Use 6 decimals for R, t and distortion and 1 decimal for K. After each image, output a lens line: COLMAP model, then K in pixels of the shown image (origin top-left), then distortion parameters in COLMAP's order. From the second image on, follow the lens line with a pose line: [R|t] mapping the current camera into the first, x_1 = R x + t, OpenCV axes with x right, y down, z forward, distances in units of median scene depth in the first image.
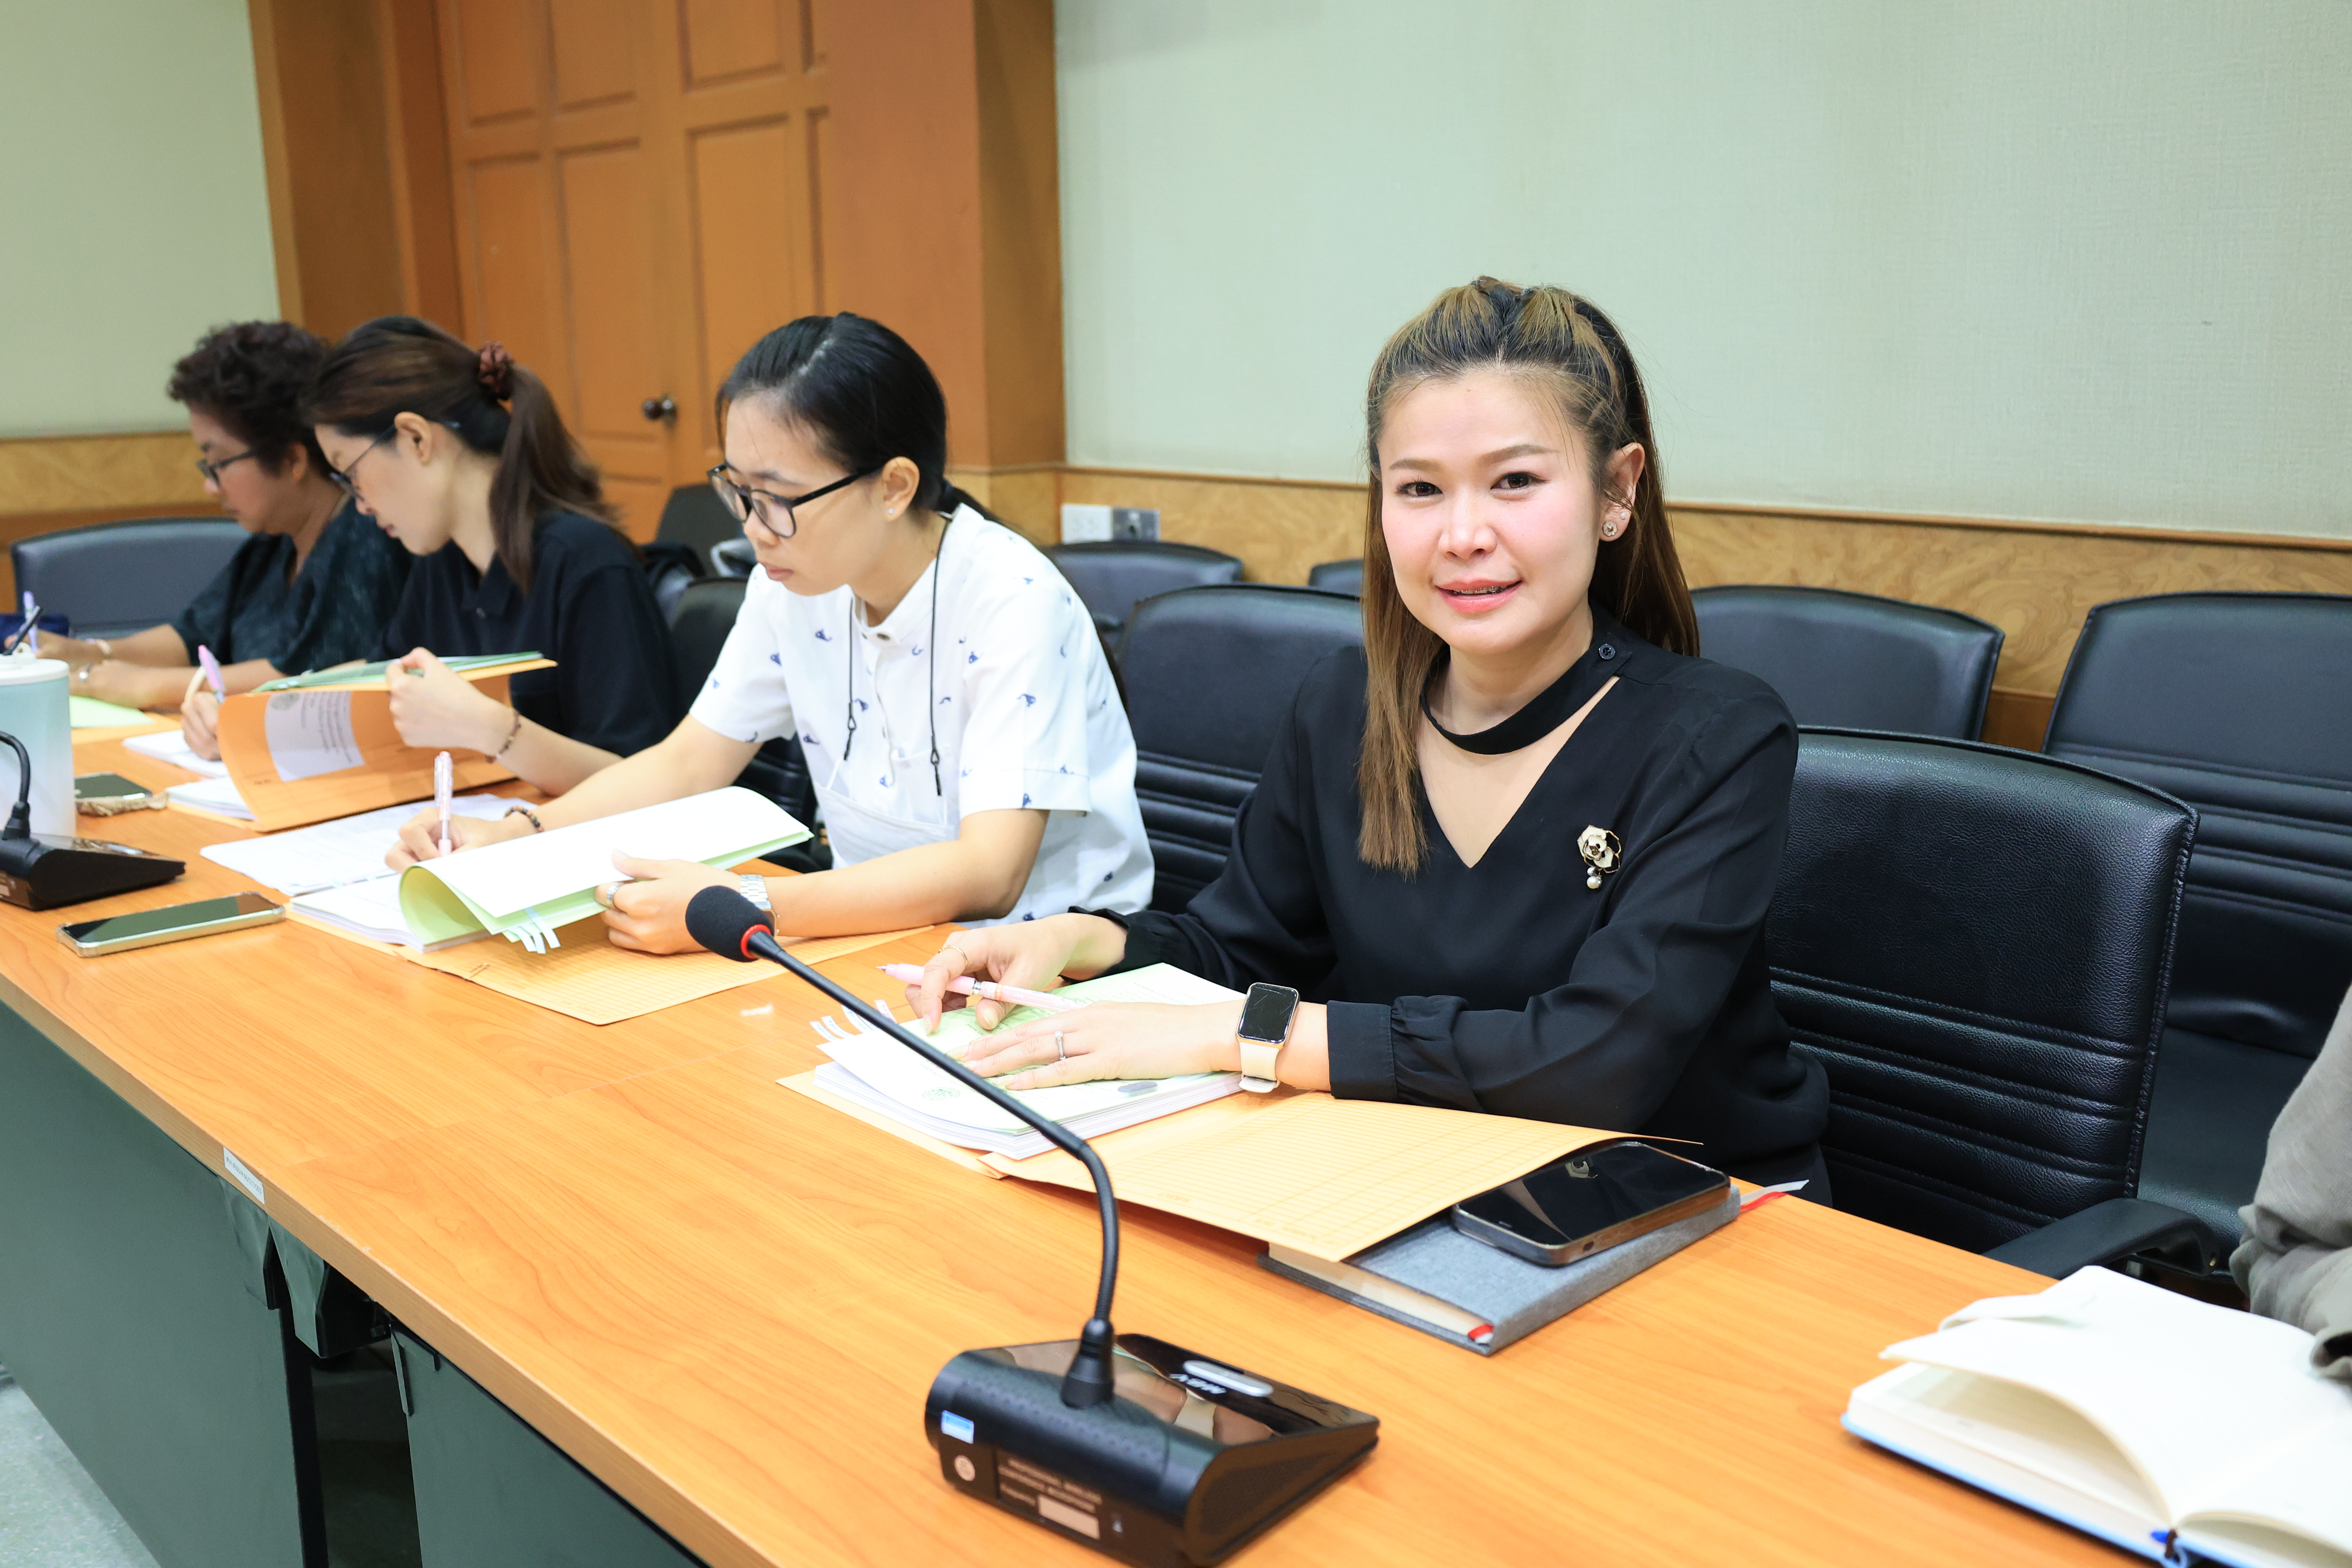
lens RADIAL K [[2193.1, 0, 1127.9], [0, 2193.1, 784.7], [0, 0, 1]] dist [-0.003545, 0.000000]
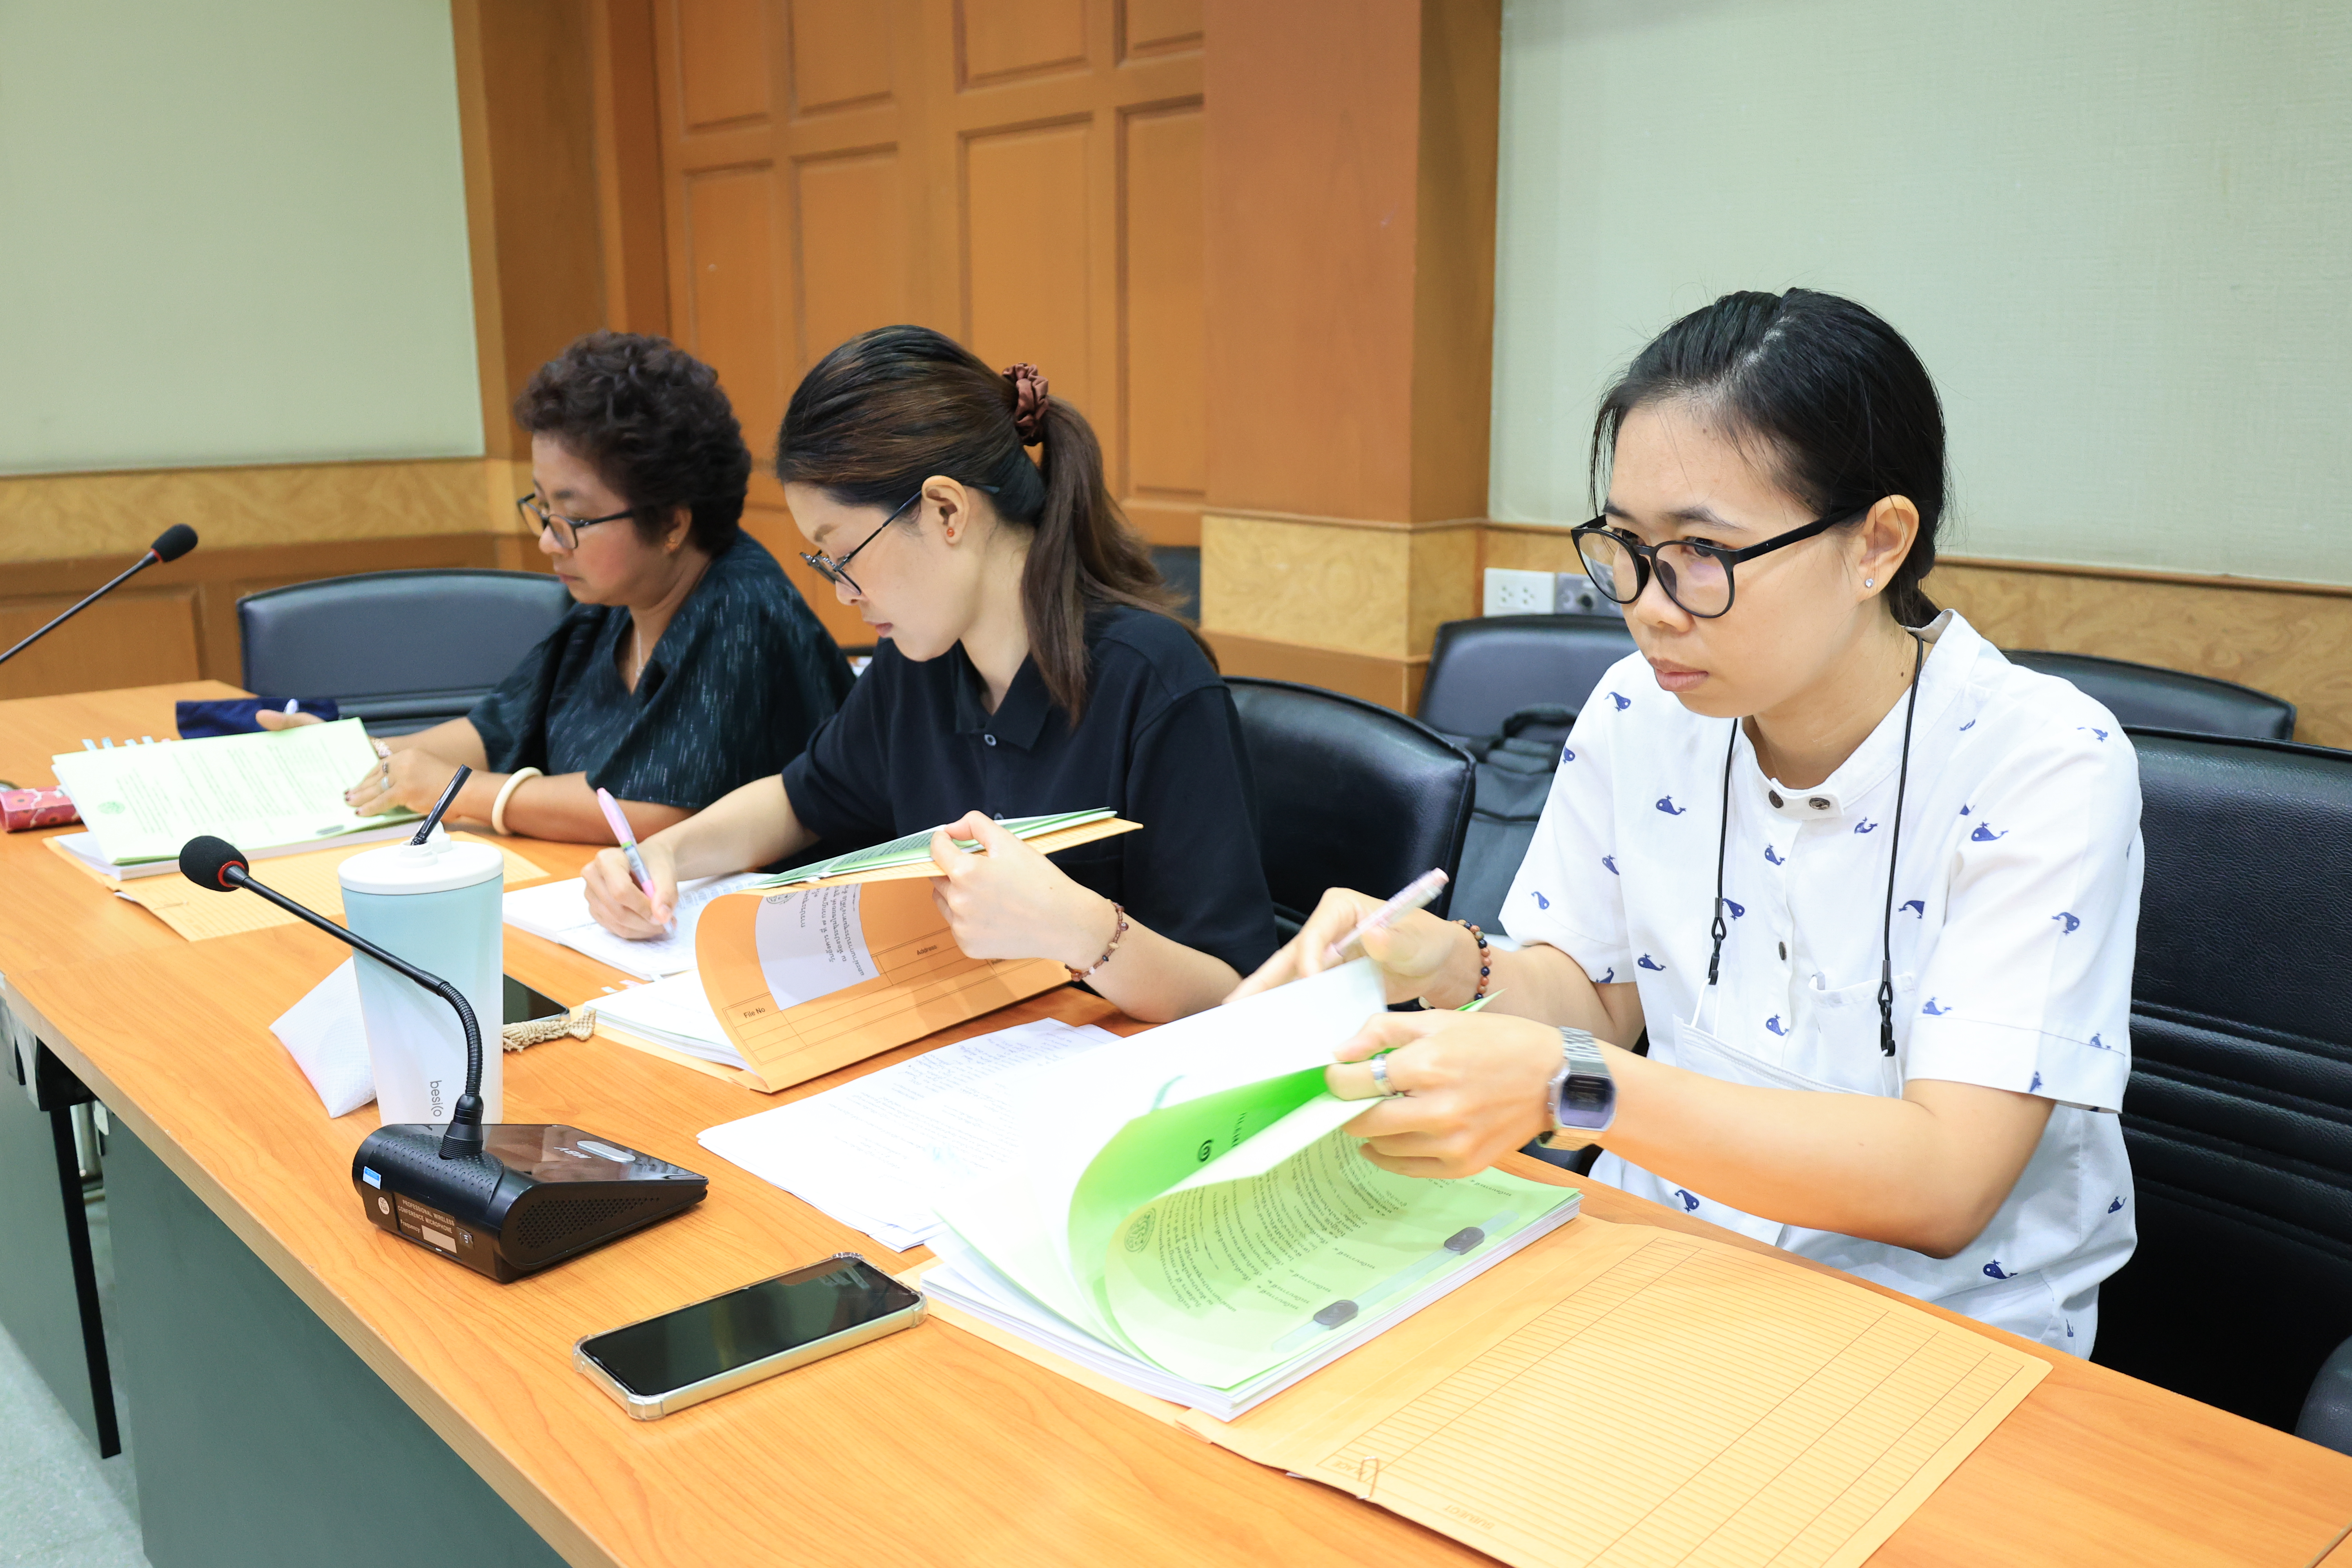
lens RADIAL K [[2061.7, 0, 1152.6], [0, 2061.7, 790.9], [0, 0, 1]] dist [0.006254, -0.018564]
pose [[0.999945, 0.010331, -0.001557, -0.254425], [-0.010328, 0.999945, 0.001843, -0.068666], [0.001576, -0.001826, 0.999997, 0.334855]]
